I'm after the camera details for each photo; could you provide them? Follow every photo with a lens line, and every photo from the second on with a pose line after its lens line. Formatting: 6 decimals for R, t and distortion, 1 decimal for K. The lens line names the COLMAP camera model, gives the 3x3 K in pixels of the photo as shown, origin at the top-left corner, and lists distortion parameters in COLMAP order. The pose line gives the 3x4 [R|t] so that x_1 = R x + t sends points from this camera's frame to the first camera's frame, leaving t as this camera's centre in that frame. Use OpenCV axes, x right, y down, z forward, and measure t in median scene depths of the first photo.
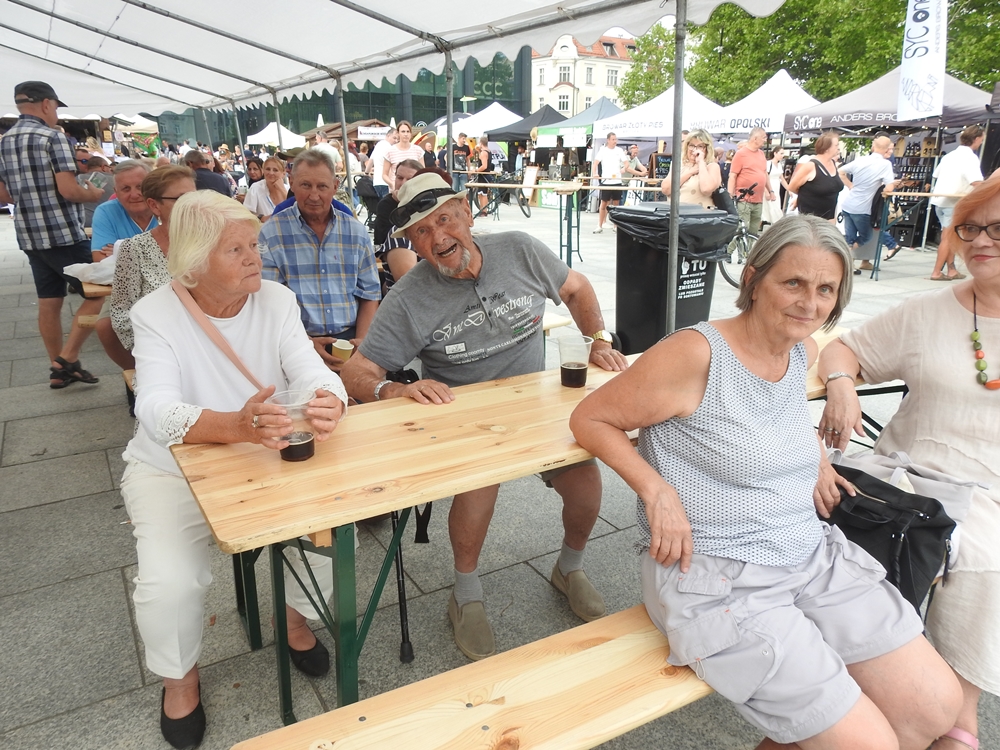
lens RADIAL K [[707.0, 0, 497.2], [0, 707.0, 383.3], [0, 0, 1]] dist [-0.006088, 0.003000]
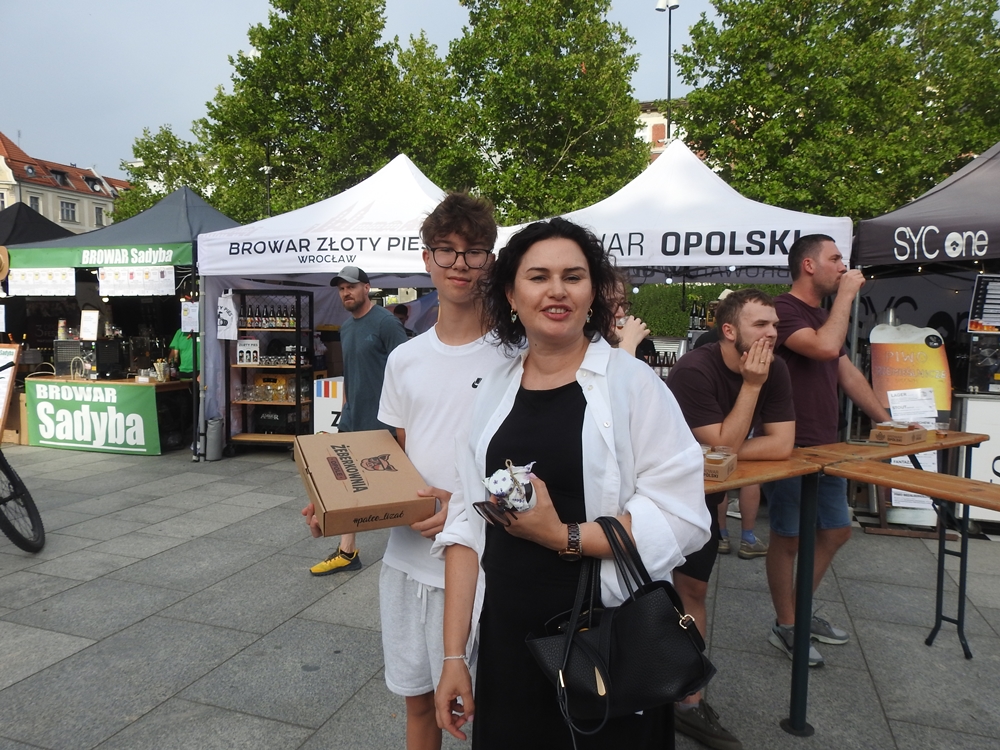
lens RADIAL K [[707.0, 0, 499.8], [0, 707.0, 374.0], [0, 0, 1]] dist [-0.006088, 0.003000]
pose [[0.759535, -0.062944, 0.647414, 0.014533], [0.196422, 0.971038, -0.136031, -0.297536], [-0.620101, 0.230486, 0.749901, 0.881736]]
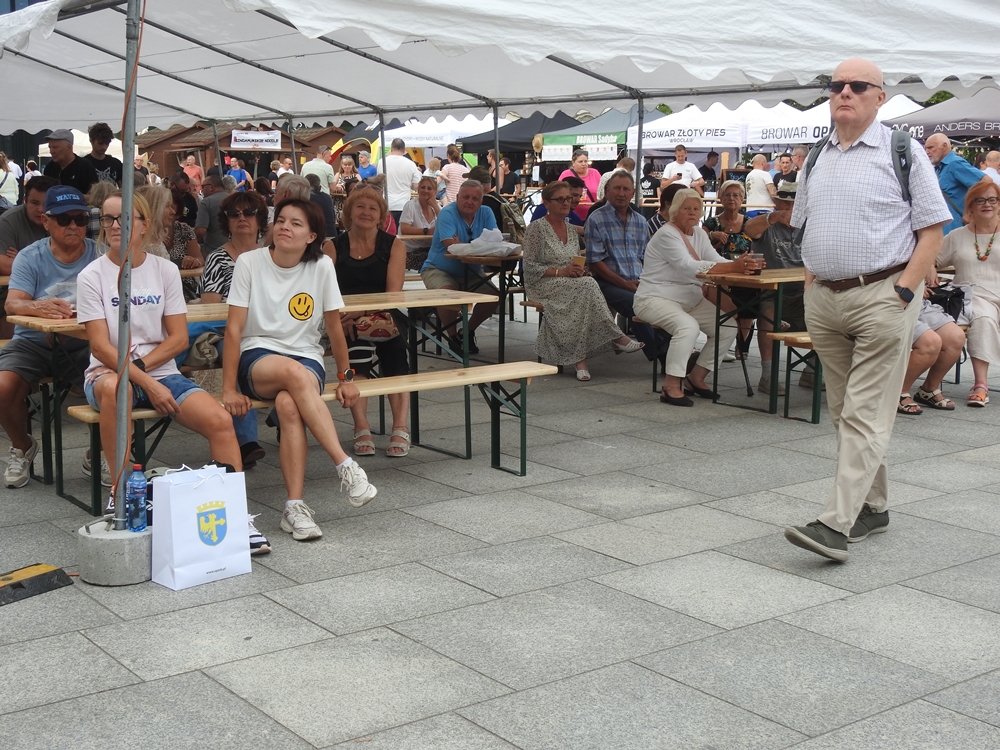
lens RADIAL K [[1368.8, 0, 499.7], [0, 1368.8, 371.9], [0, 0, 1]] dist [-0.009087, 0.000000]
pose [[0.994447, -0.021202, 0.103077, -0.204378], [0.037938, 0.985857, -0.163236, 0.149588], [-0.098158, 0.166240, 0.981188, -0.473723]]
